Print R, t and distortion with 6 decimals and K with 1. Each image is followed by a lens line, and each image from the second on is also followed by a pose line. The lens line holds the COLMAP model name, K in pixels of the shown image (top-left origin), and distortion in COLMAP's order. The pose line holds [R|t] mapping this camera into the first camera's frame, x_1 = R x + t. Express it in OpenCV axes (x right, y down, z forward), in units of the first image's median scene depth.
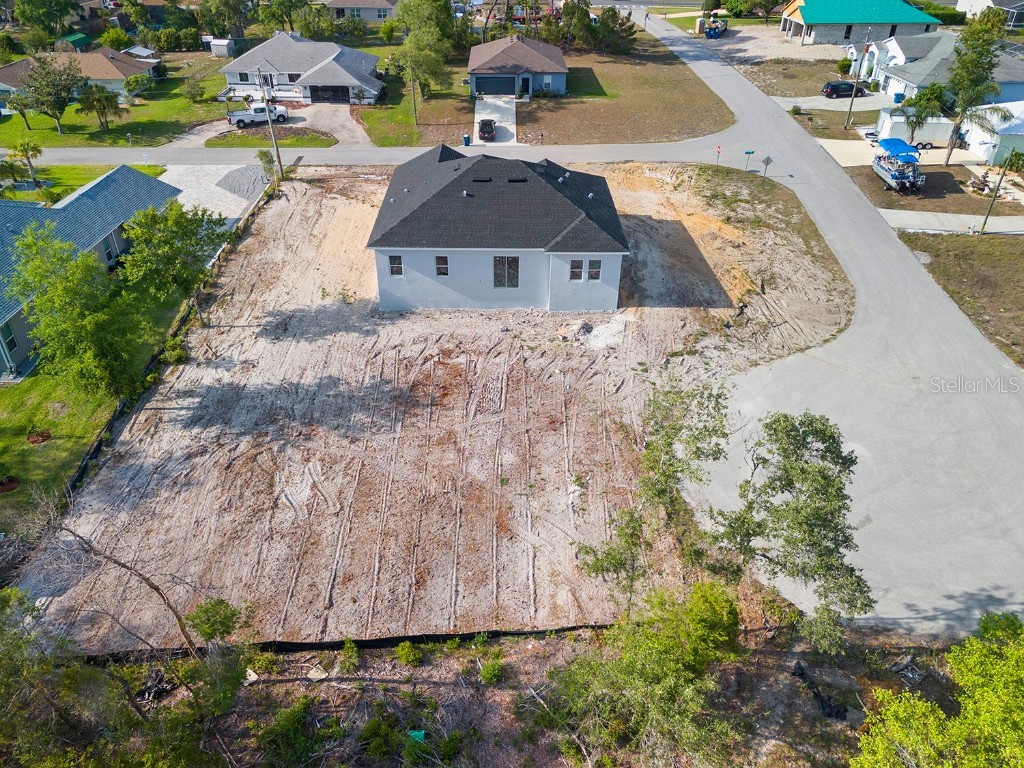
lens RADIAL K [[755.3, 0, 509.6], [0, 755.3, 380.6], [0, 0, 1]] dist [0.071526, -0.066103]
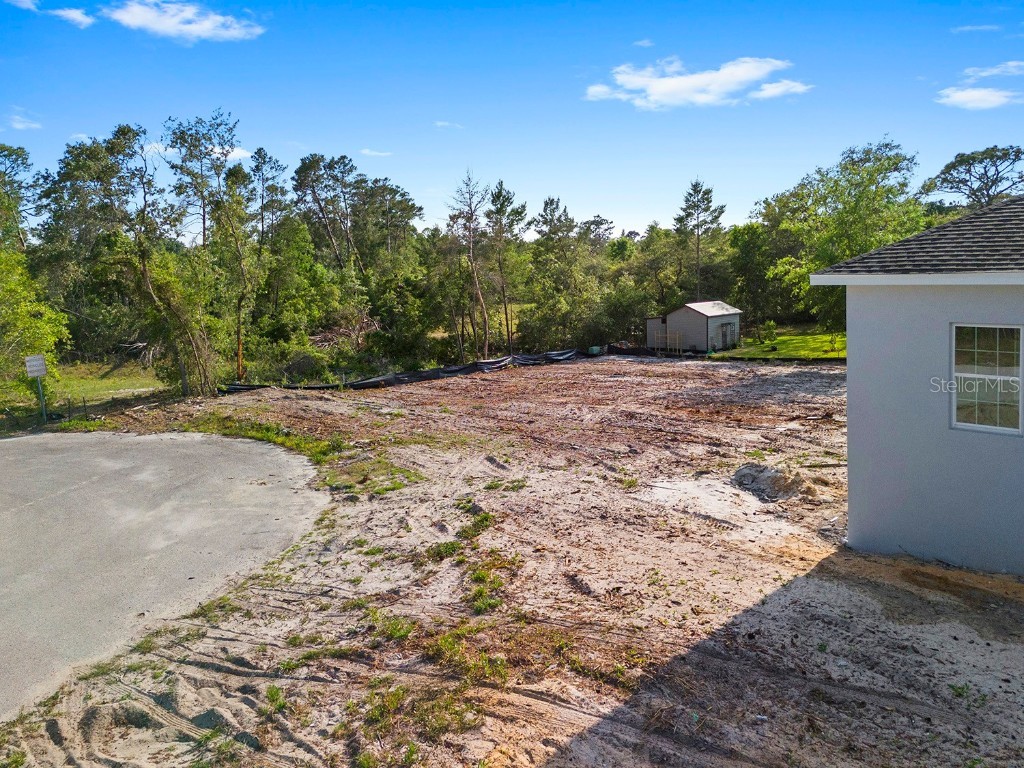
lens RADIAL K [[755.3, 0, 509.6], [0, 755.3, 380.6], [0, 0, 1]] dist [0.071526, -0.066103]
pose [[-0.691361, 0.110951, -0.713940, 0.405290], [-0.381558, 0.783042, 0.491180, -0.227332], [0.613542, 0.611992, -0.499030, 1.087183]]
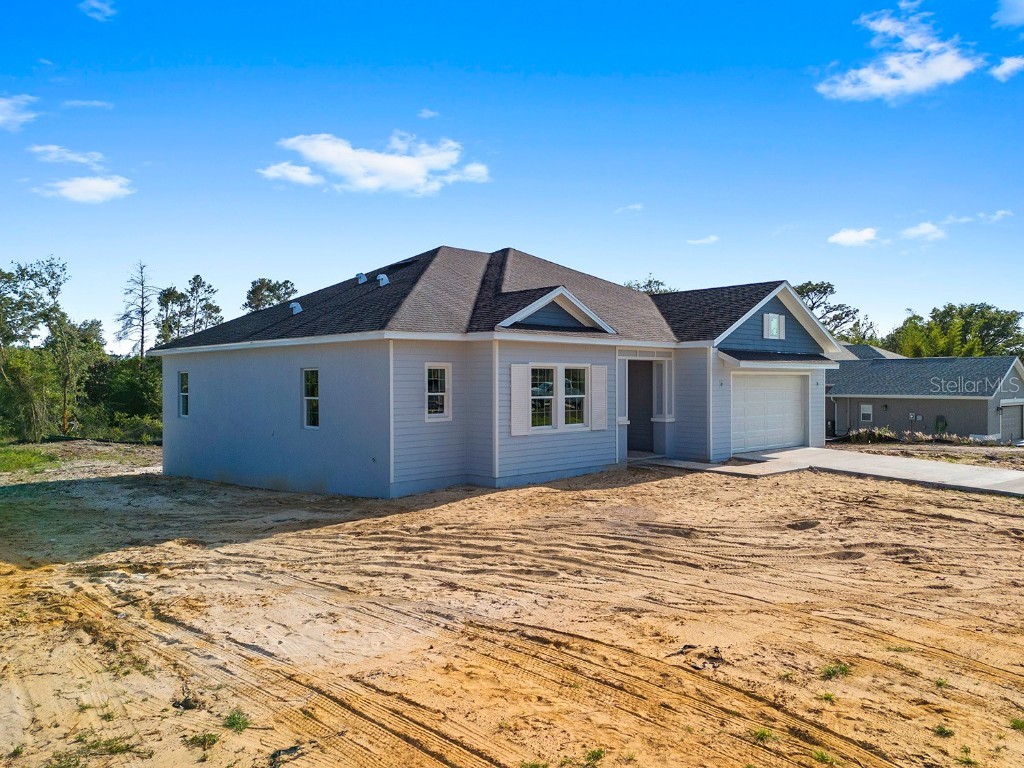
lens RADIAL K [[755.3, 0, 509.6], [0, 755.3, 380.6], [0, 0, 1]] dist [0.071526, -0.066103]
pose [[-0.735774, -0.009559, -0.677159, 0.338433], [-0.372274, 0.840985, 0.392627, -0.467279], [0.565728, 0.540974, -0.622333, 1.507766]]
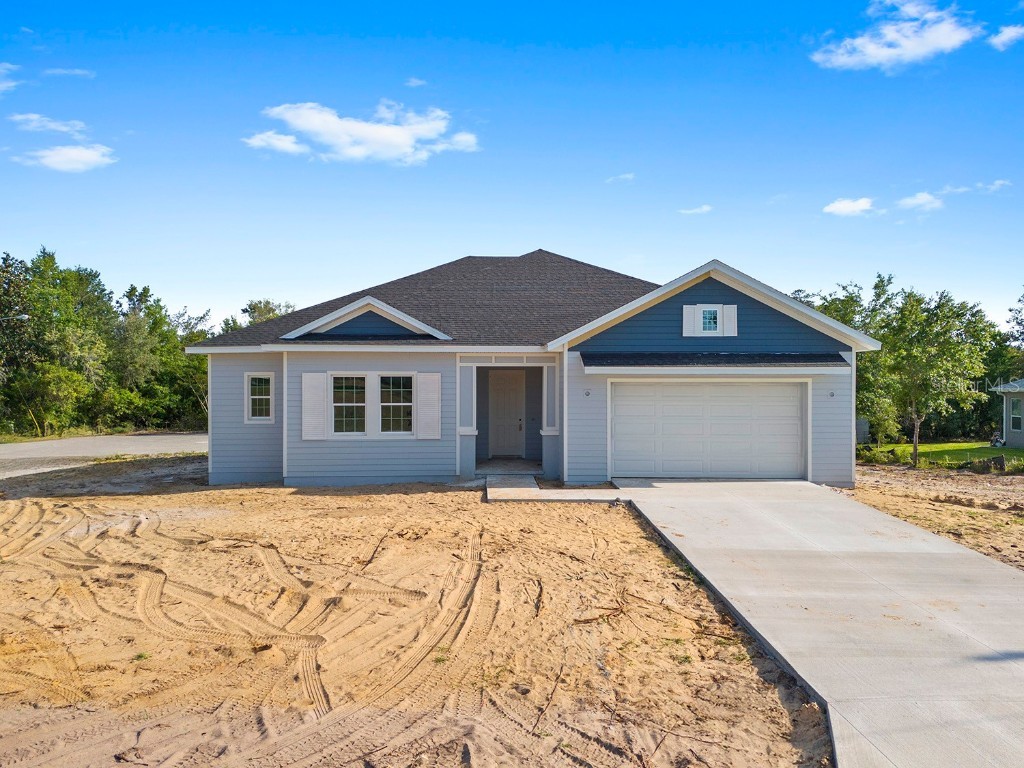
lens RADIAL K [[755.3, 0, 509.6], [0, 755.3, 380.6], [0, 0, 1]] dist [0.071526, -0.066103]
pose [[-0.999626, -0.008816, -0.025869, -0.003708], [-0.021545, 0.836573, 0.547431, -0.547575], [0.016815, 0.547784, -0.836451, 1.612640]]
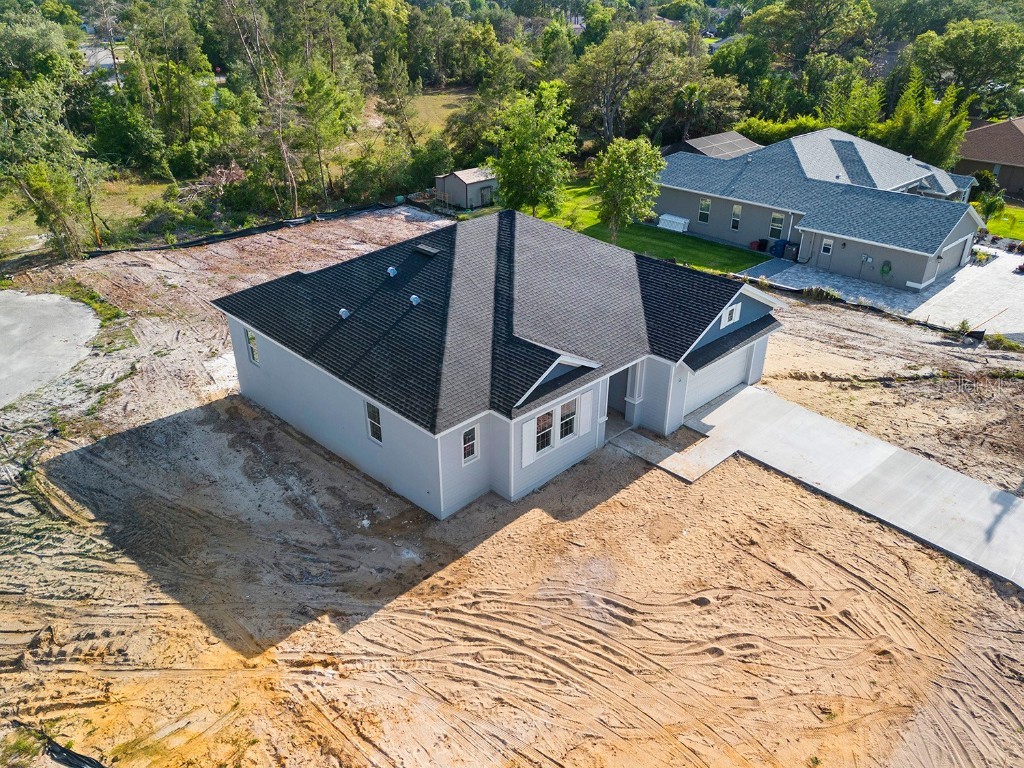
lens RADIAL K [[755.3, 0, 509.6], [0, 755.3, 380.6], [0, 0, 1]] dist [0.071526, -0.066103]
pose [[-0.724847, 0.310434, -0.615002, 0.398281], [-0.380765, 0.563440, 0.733180, -0.712758], [0.574121, 0.765615, -0.290205, 1.396550]]
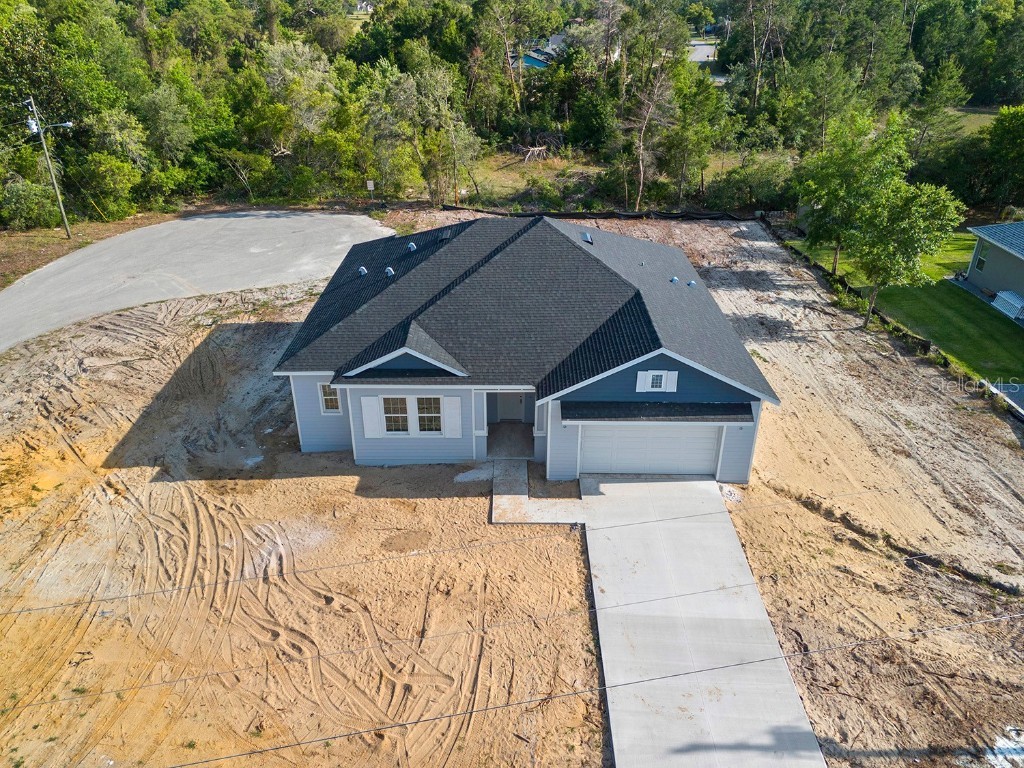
lens RADIAL K [[755.3, 0, 509.6], [0, 755.3, 380.6], [0, 0, 1]] dist [0.071526, -0.066103]
pose [[-0.999879, -0.012414, 0.009357, -0.018252], [0.002003, 0.494028, 0.869444, -0.811315], [-0.015416, 0.869358, -0.493943, 1.535828]]
